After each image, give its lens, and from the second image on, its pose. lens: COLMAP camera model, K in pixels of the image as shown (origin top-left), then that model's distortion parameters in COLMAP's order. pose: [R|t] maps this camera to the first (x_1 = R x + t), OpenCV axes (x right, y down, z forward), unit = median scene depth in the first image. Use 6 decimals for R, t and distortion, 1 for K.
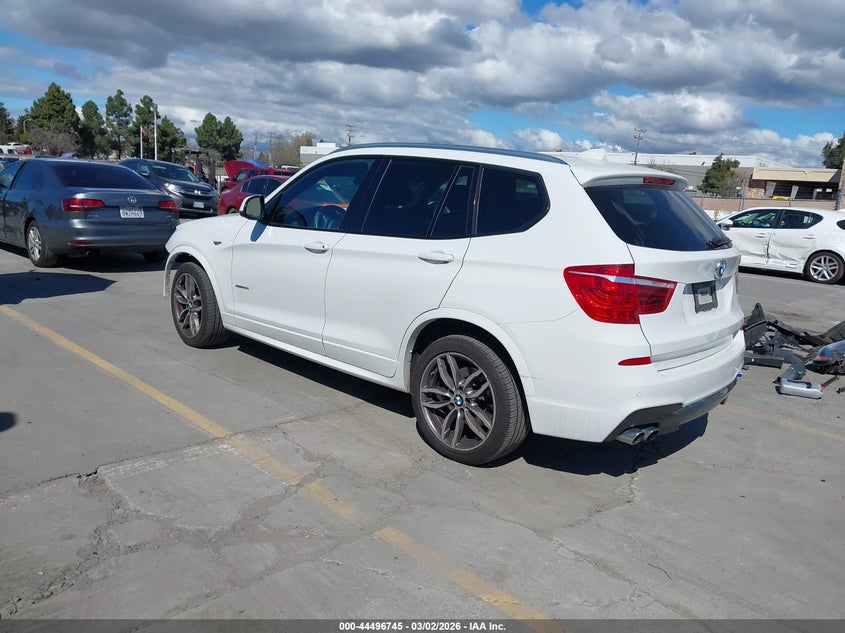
lens RADIAL K [[669.8, 0, 422.5], [0, 669.8, 316.5], [0, 0, 1]] dist [0.012485, -0.001959]
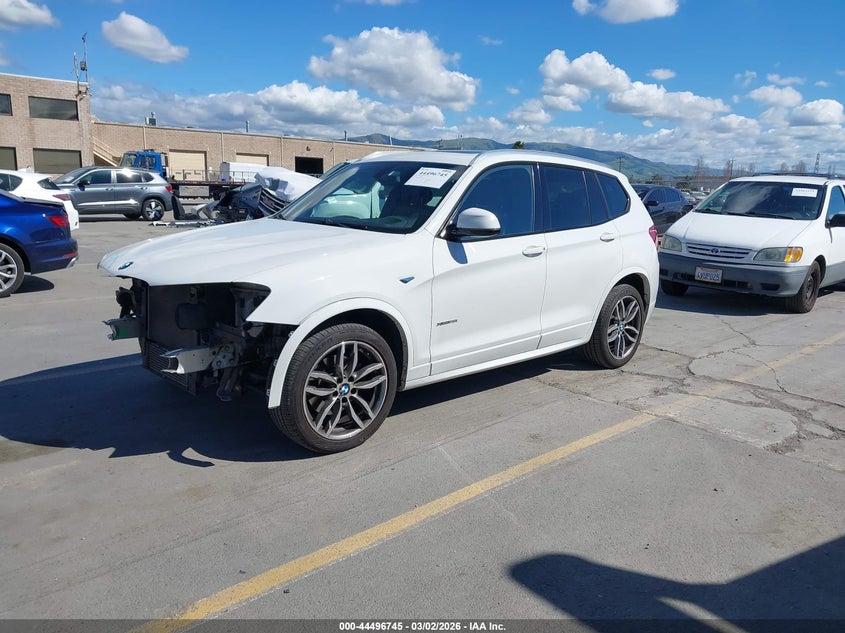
lens RADIAL K [[669.8, 0, 422.5], [0, 669.8, 316.5], [0, 0, 1]] dist [0.012485, -0.001959]
pose [[0.033195, -0.247043, 0.968436, -1.322496], [0.165855, 0.956896, 0.238415, -0.311947], [-0.985591, 0.152706, 0.072737, 1.221155]]
